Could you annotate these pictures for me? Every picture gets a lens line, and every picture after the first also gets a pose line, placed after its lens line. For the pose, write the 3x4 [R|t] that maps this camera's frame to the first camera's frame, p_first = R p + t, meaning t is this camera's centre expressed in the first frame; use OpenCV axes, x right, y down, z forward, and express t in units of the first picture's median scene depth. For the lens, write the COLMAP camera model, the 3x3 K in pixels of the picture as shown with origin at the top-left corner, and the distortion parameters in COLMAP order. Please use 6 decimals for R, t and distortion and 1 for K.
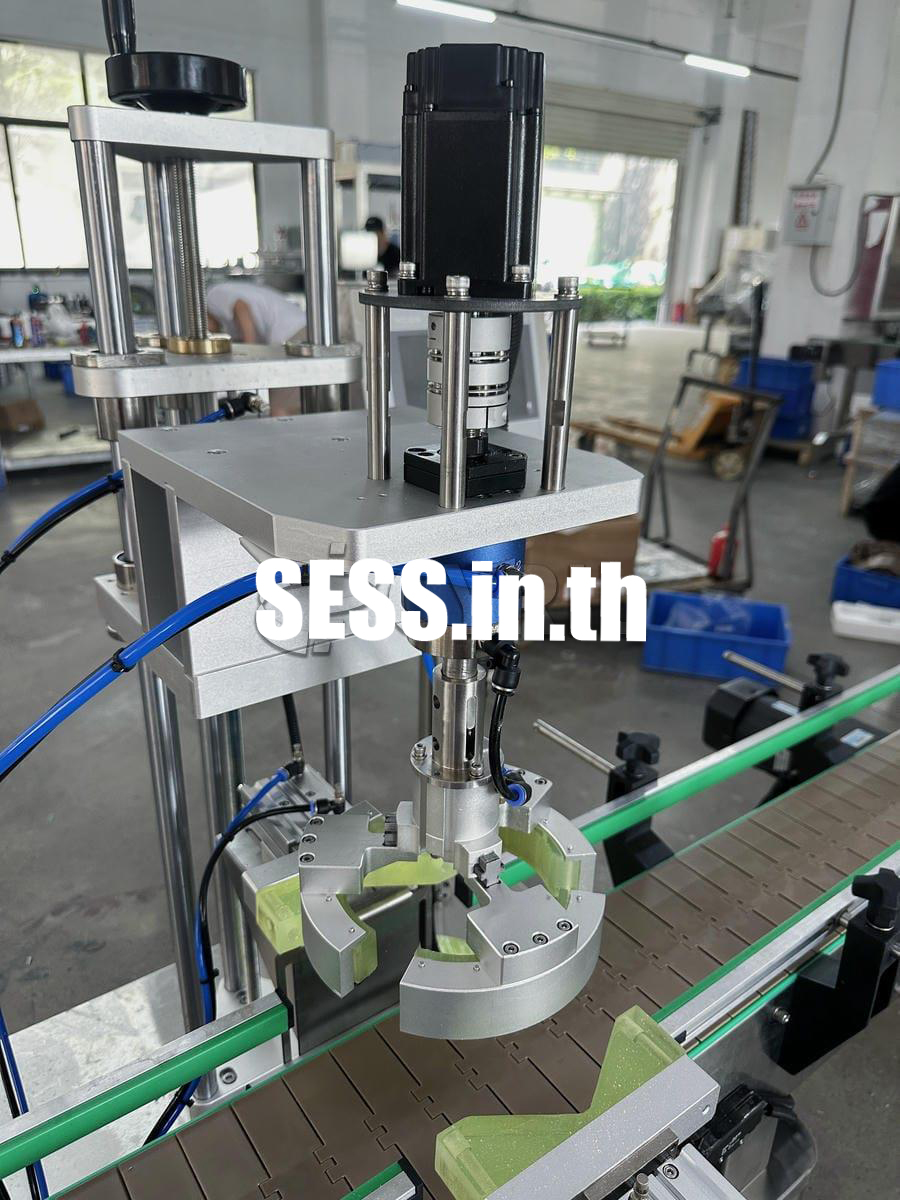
lens RADIAL K [[865.3, 0, 450.0], [0, 865.3, 600.0], [0, 0, 1]] dist [-0.049655, -0.003929]
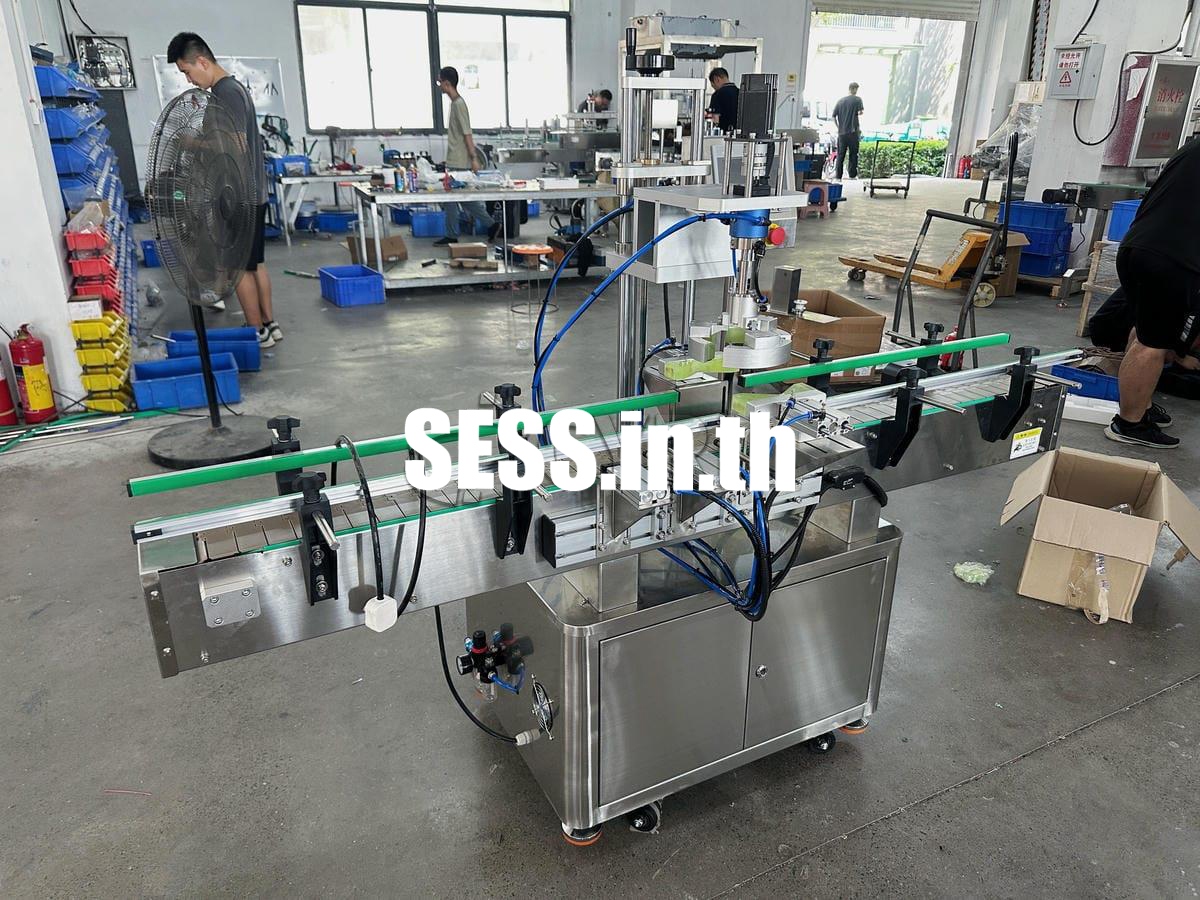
lens RADIAL K [[818.9, 0, 600.0], [0, 818.9, 450.0], [0, 0, 1]] dist [0.023061, -0.050163]
pose [[0.986938, 0.045685, -0.154486, -0.001904], [-0.044906, 0.998955, 0.008531, 0.061032], [0.154714, -0.001482, 0.987958, -0.160401]]
